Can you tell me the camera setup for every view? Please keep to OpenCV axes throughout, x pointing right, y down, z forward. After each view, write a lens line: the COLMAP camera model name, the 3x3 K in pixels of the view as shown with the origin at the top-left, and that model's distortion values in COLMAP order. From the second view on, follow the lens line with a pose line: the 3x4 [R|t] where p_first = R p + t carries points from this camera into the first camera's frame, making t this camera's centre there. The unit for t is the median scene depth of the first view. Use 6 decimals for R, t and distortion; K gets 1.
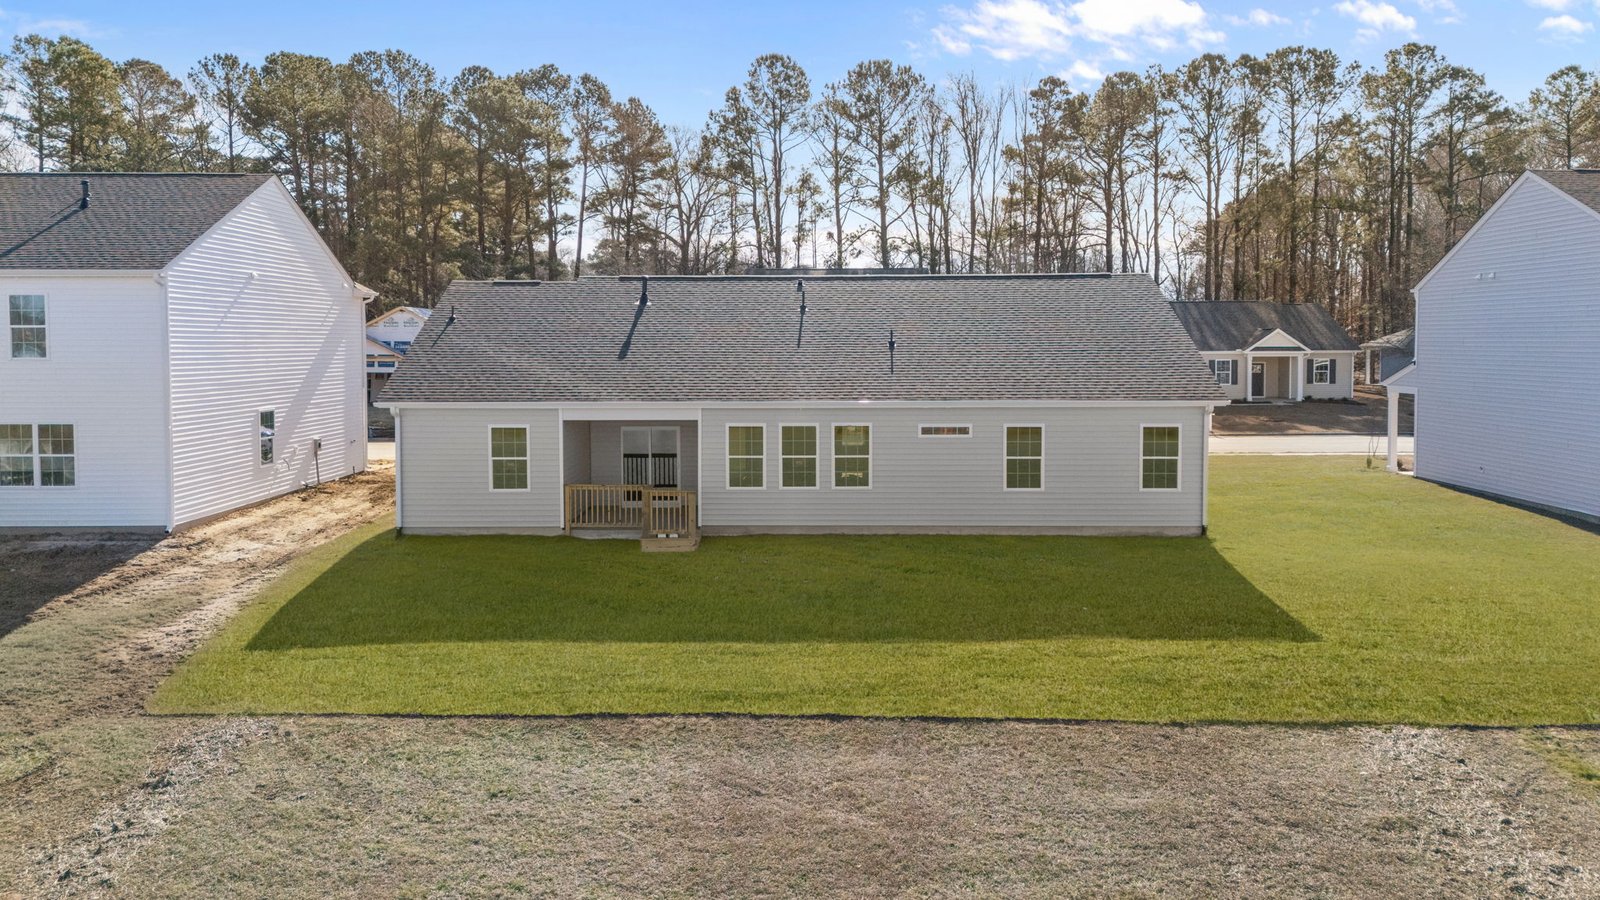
lens RADIAL K [[1172.9, 0, 821.9], [0, 1172.9, 446.5], [0, 0, 1]] dist [0.043128, -0.001659]
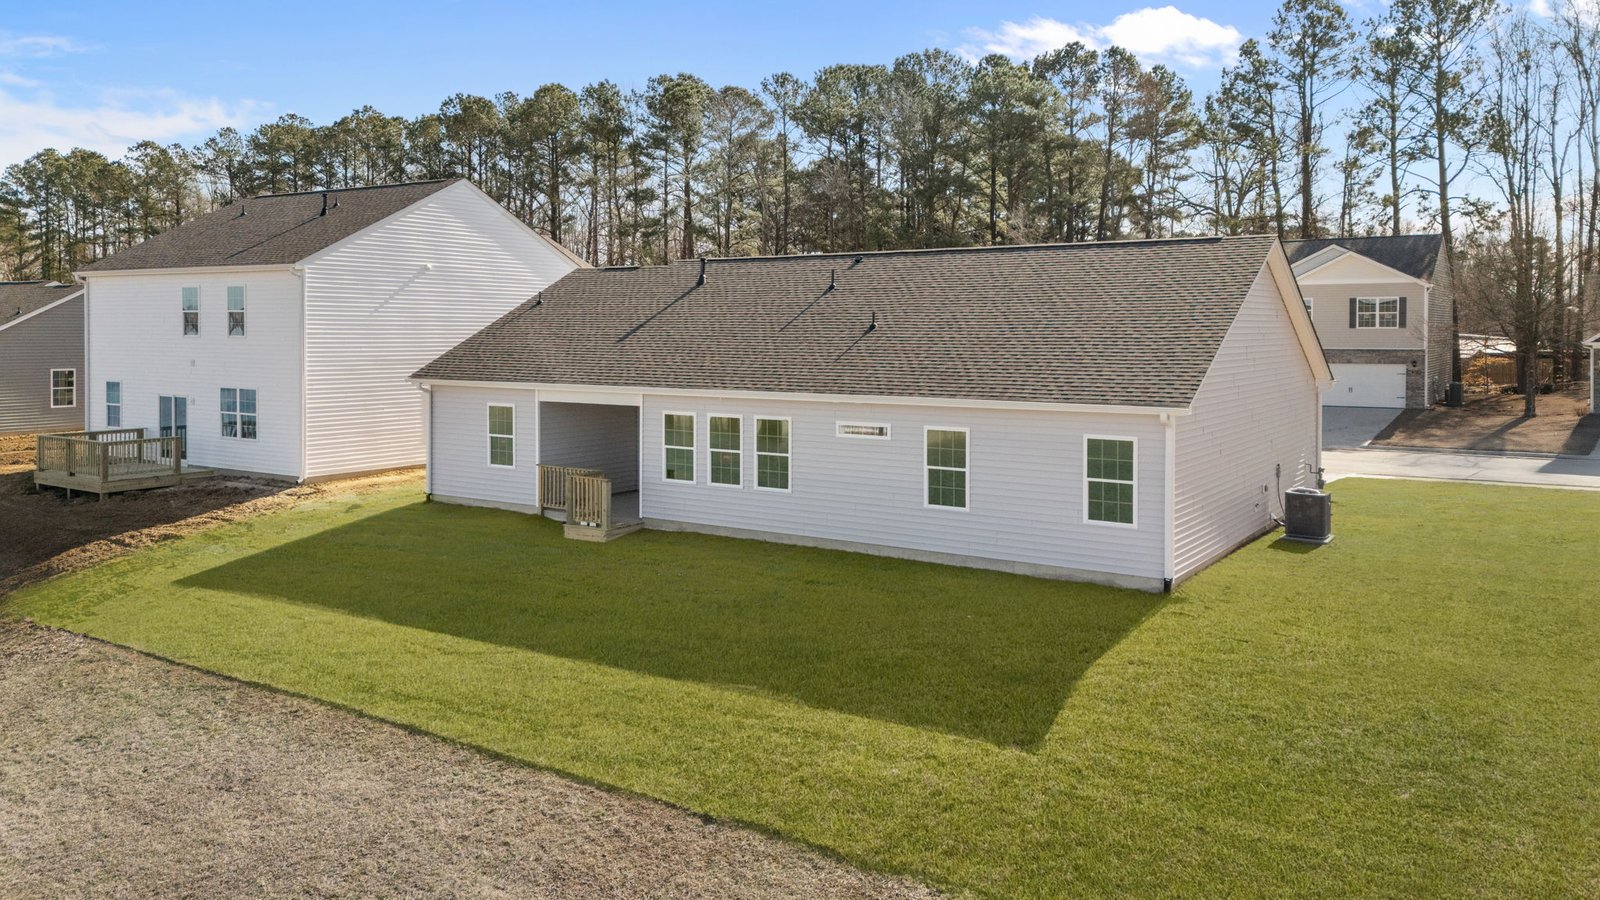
lens RADIAL K [[1172.9, 0, 821.9], [0, 1172.9, 446.5], [0, 0, 1]] dist [0.043128, -0.001659]
pose [[0.843343, 0.057534, -0.534287, 0.532772], [-0.051159, 0.998332, 0.026752, -0.023223], [0.534935, 0.004772, 0.844880, 0.266967]]
